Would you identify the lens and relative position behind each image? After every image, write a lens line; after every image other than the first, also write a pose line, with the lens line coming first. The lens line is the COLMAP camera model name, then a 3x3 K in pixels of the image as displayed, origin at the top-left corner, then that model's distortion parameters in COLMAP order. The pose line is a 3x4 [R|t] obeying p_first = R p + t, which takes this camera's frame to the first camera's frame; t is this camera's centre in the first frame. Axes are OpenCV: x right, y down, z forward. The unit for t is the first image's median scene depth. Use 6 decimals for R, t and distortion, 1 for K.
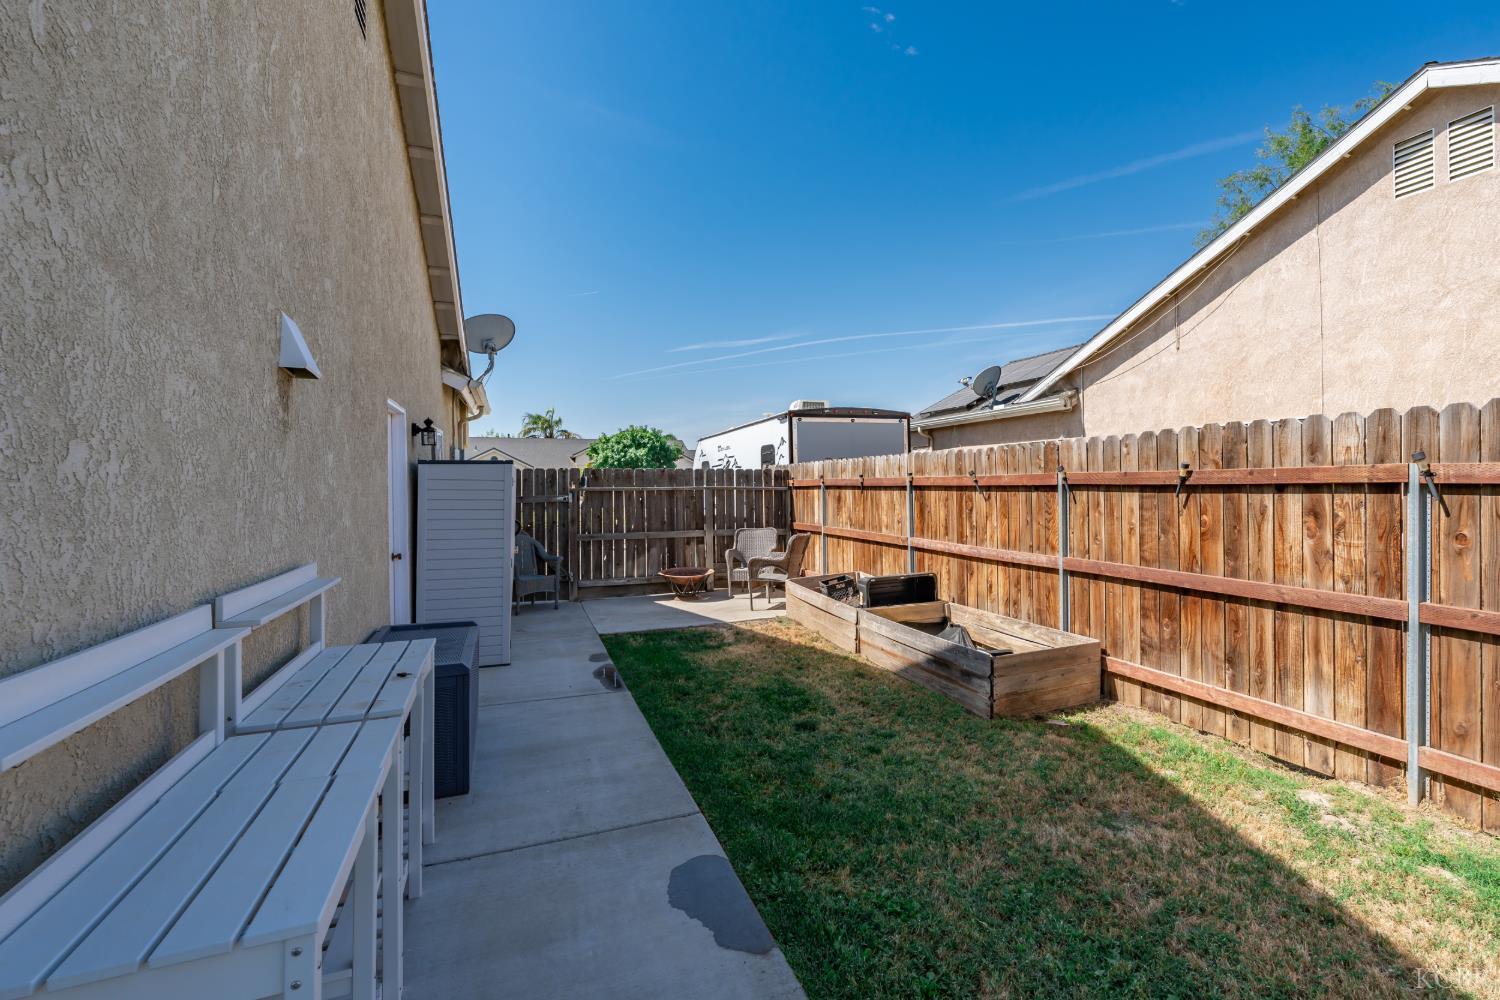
lens RADIAL K [[690.3, 0, 821.2], [0, 690.3, 489.7], [0, 0, 1]] dist [-0.000609, 0.000051]
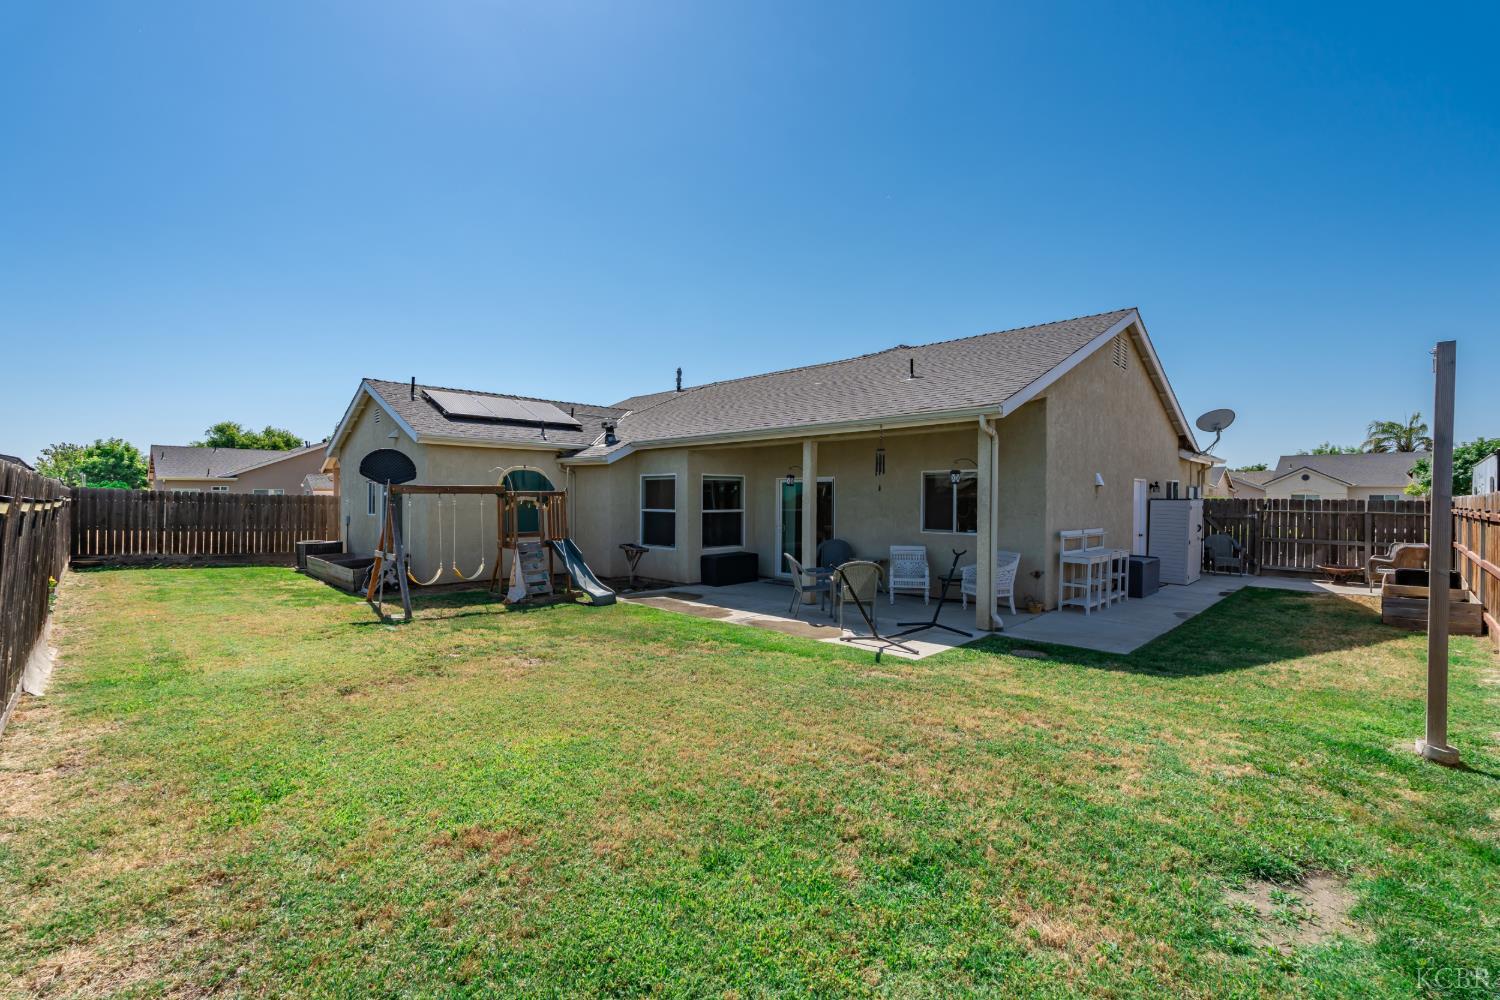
lens RADIAL K [[654.1, 0, 750.0], [0, 654.1, 500.0], [0, 0, 1]] dist [0.000987, 0.000228]
pose [[0.369233, 0.016893, -0.929183, 0.992330], [-0.017558, 0.999783, 0.011199, -0.034769], [0.929171, 0.012179, 0.369449, -1.127039]]
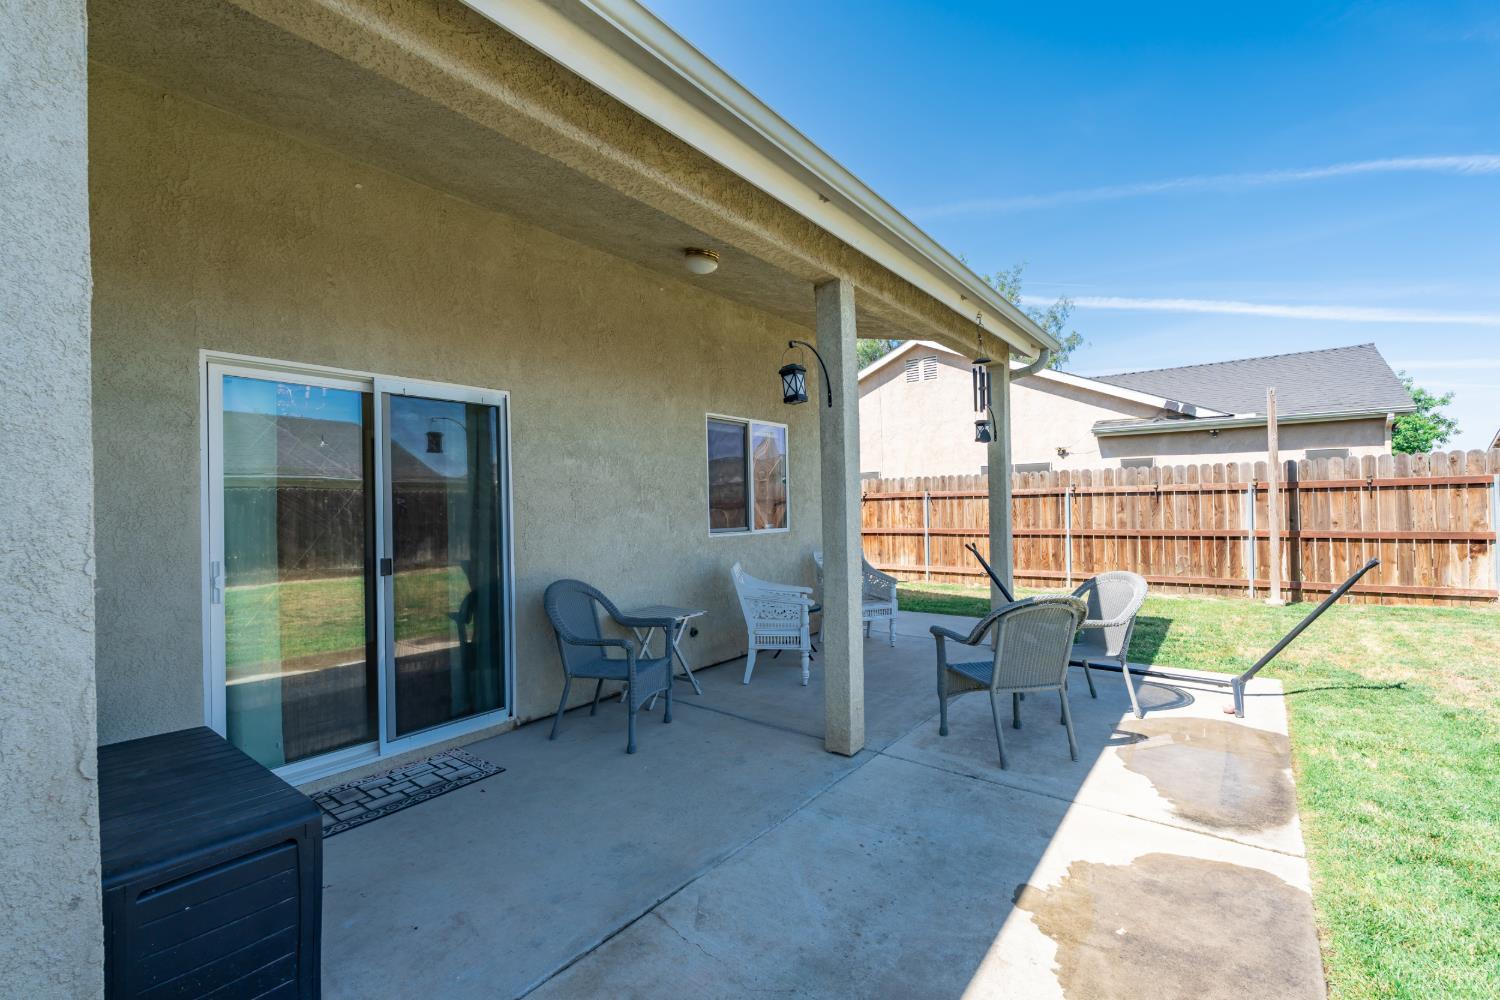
lens RADIAL K [[654.1, 0, 750.0], [0, 654.1, 500.0], [0, 0, 1]] dist [0.000987, 0.000228]
pose [[0.879003, -0.002340, 0.476810, -0.870087], [0.014170, 0.999674, -0.021217, 0.036041], [-0.476605, 0.025406, 0.878750, -0.867501]]
